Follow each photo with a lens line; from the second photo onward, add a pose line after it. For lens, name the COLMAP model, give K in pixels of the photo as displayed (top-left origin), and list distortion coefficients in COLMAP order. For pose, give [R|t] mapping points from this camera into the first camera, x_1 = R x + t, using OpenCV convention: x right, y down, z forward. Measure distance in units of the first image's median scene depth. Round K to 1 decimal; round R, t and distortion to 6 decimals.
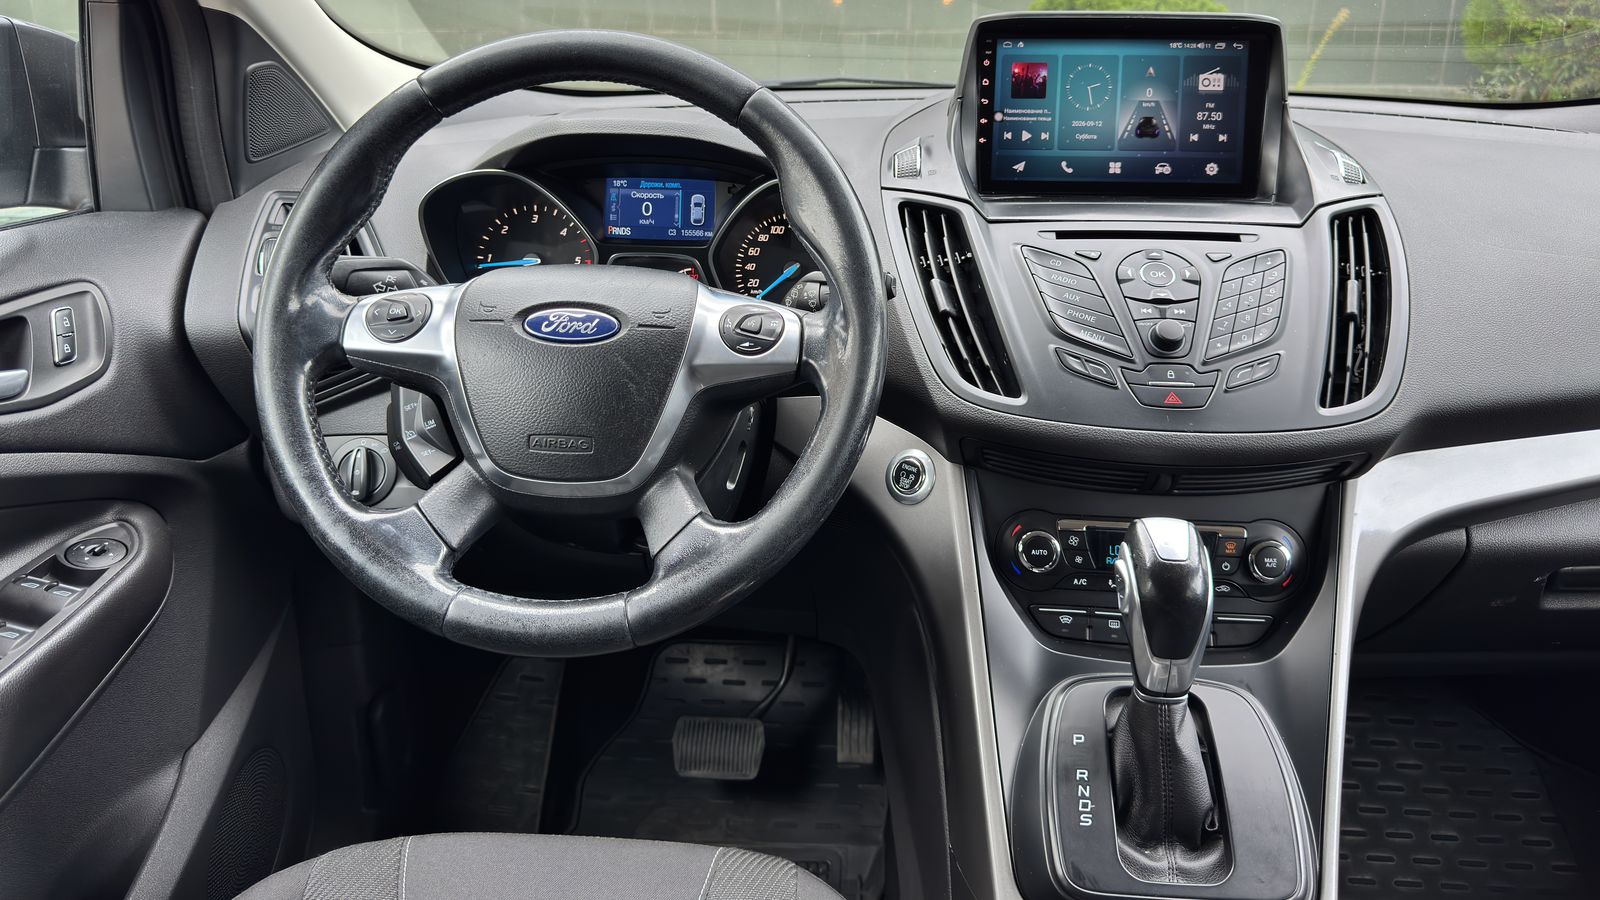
lens RADIAL K [[1102.2, 0, 797.2], [0, 1102.2, 352.3], [0, 0, 1]] dist [0.106783, -0.158228]
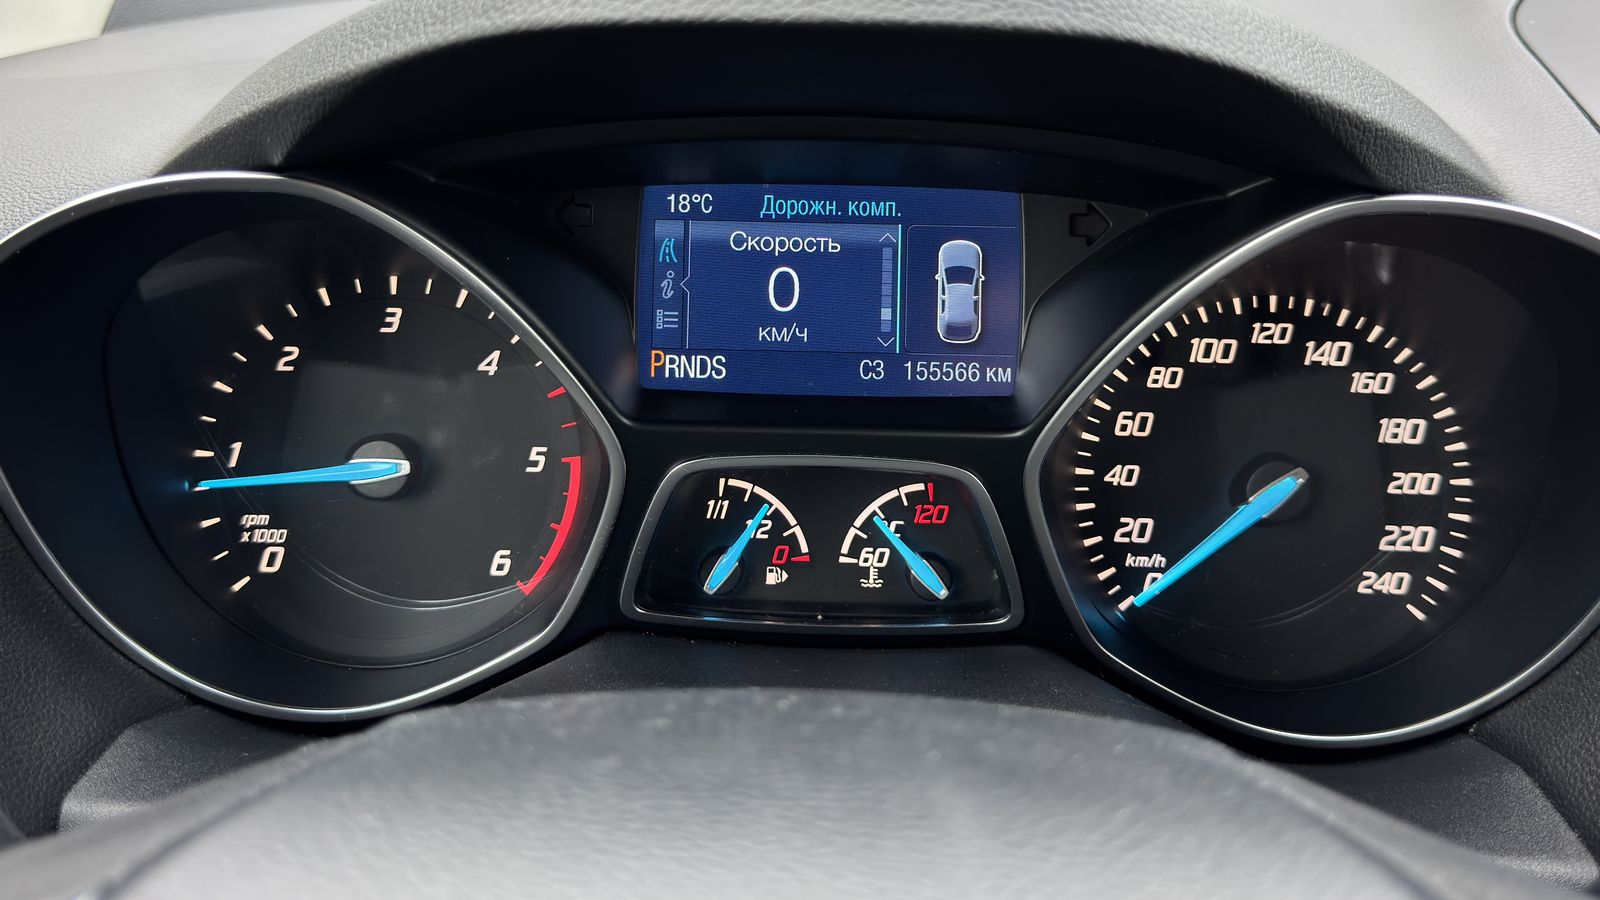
lens RADIAL K [[1192.2, 0, 807.1], [0, 1192.2, 277.3], [0, 0, 1]] dist [0.152046, -0.261643]
pose [[0.998729, -0.008273, 0.049721, -0.151169], [0.011101, 0.998319, -0.056879, -0.119886], [-0.049167, 0.057359, 0.997142, 0.716570]]
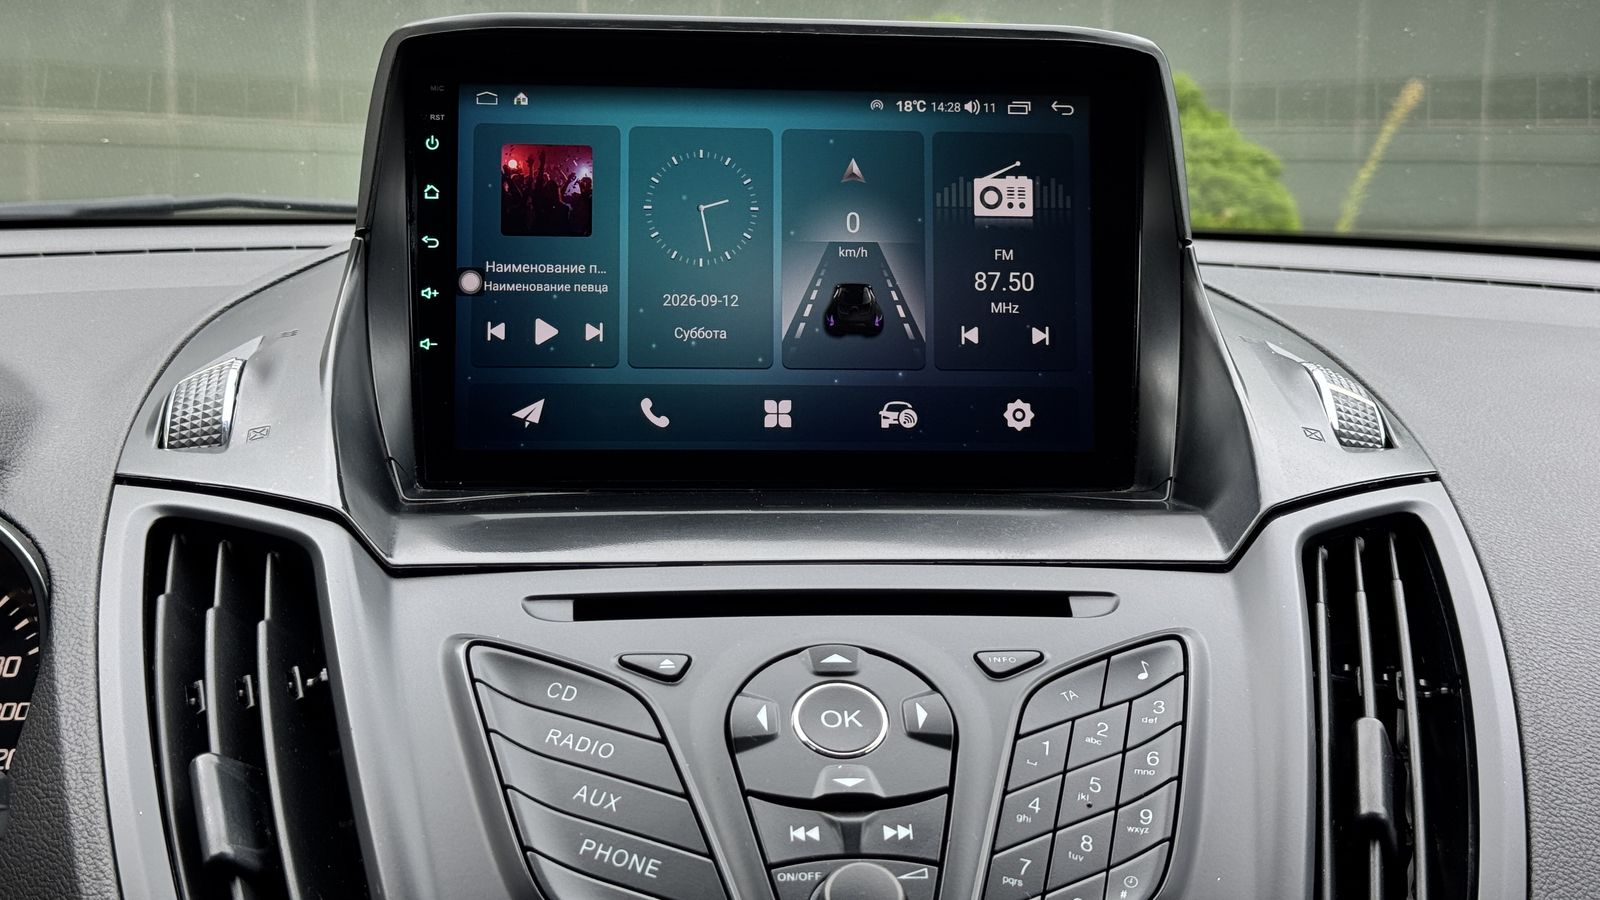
lens RADIAL K [[2253.2, 0, 800.9], [0, 2253.2, 334.9], [0, 0, 1]] dist [0.202894, -0.476148]
pose [[0.986363, -0.010645, 0.164242, 0.171169], [0.041588, 0.981644, -0.186133, -0.049532], [-0.159246, 0.190425, 0.968700, 0.253367]]
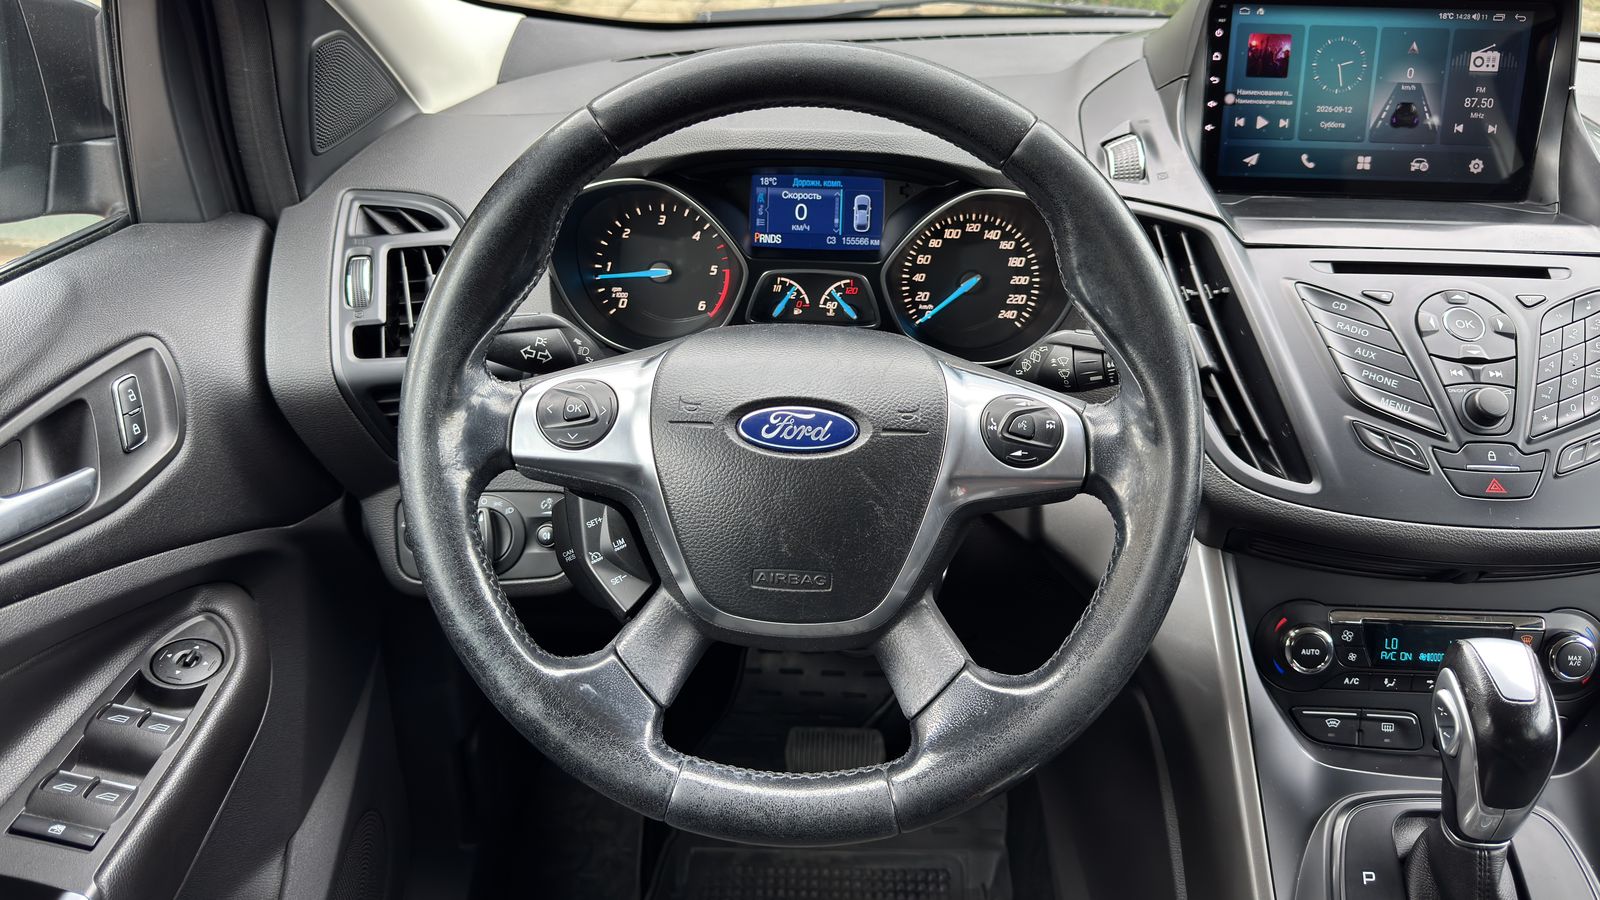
lens RADIAL K [[1102.2, 0, 797.2], [0, 1102.2, 352.3], [0, 0, 1]] dist [0.106783, -0.158228]
pose [[0.999277, -0.007979, 0.037177, -0.177737], [0.002998, 0.991226, 0.132146, -0.140592], [-0.037905, -0.131939, 0.990533, 0.165202]]
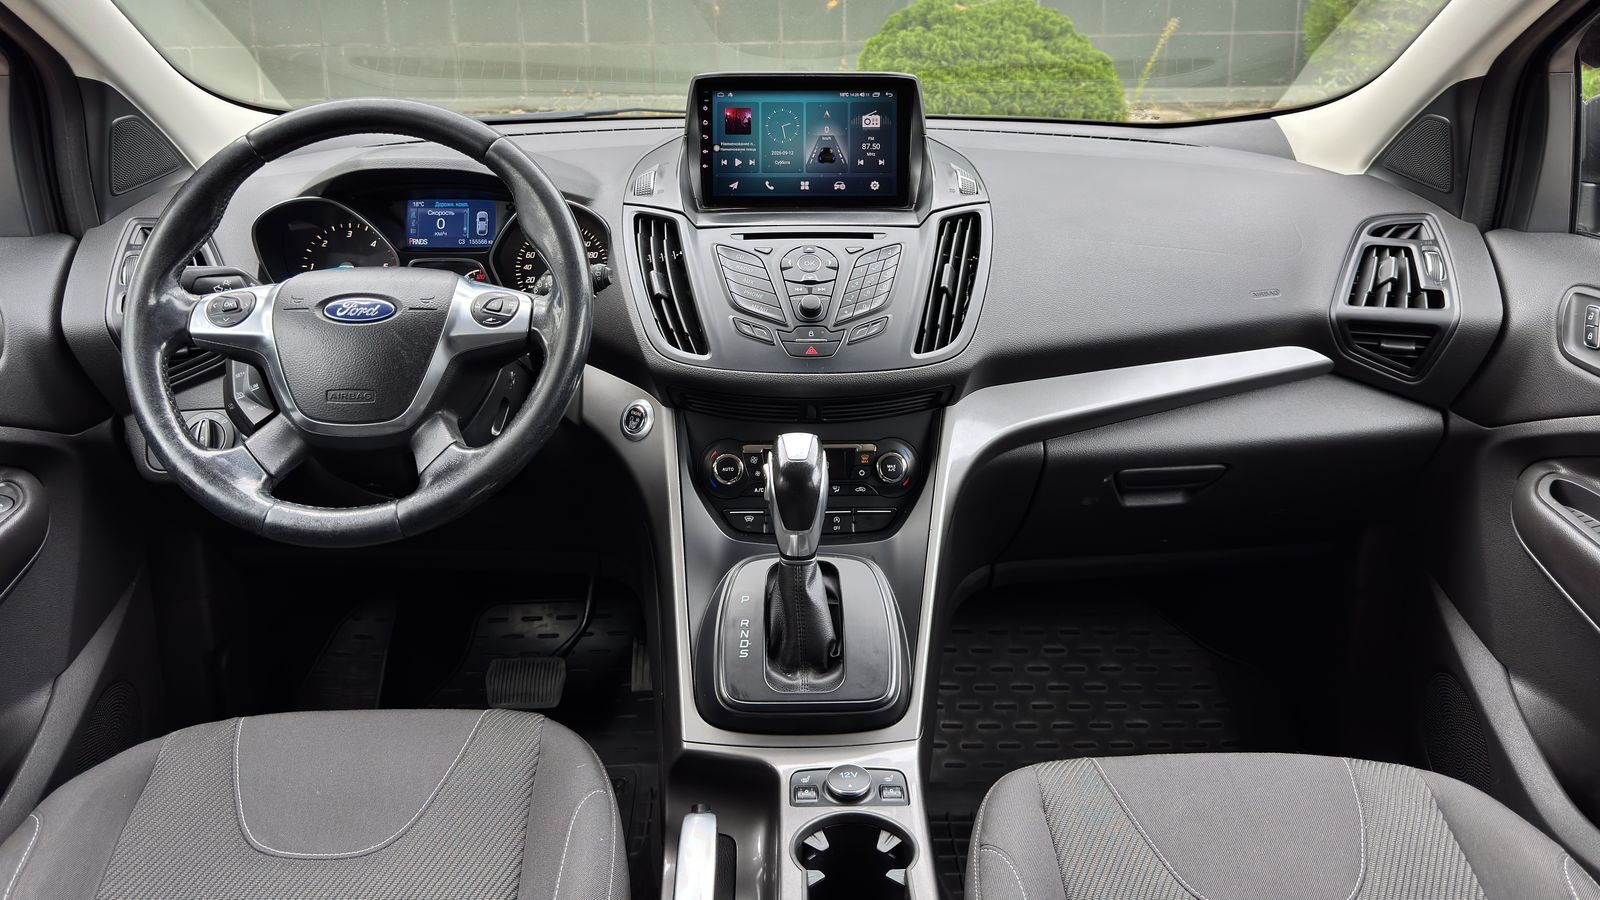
lens RADIAL K [[1192.2, 0, 807.1], [0, 1192.2, 277.3], [0, 0, 1]] dist [0.152046, -0.261643]
pose [[0.996438, -0.028460, 0.079383, 0.176810], [0.034396, 0.996631, -0.074450, 0.050225], [-0.076997, 0.076916, 0.994060, -0.413708]]
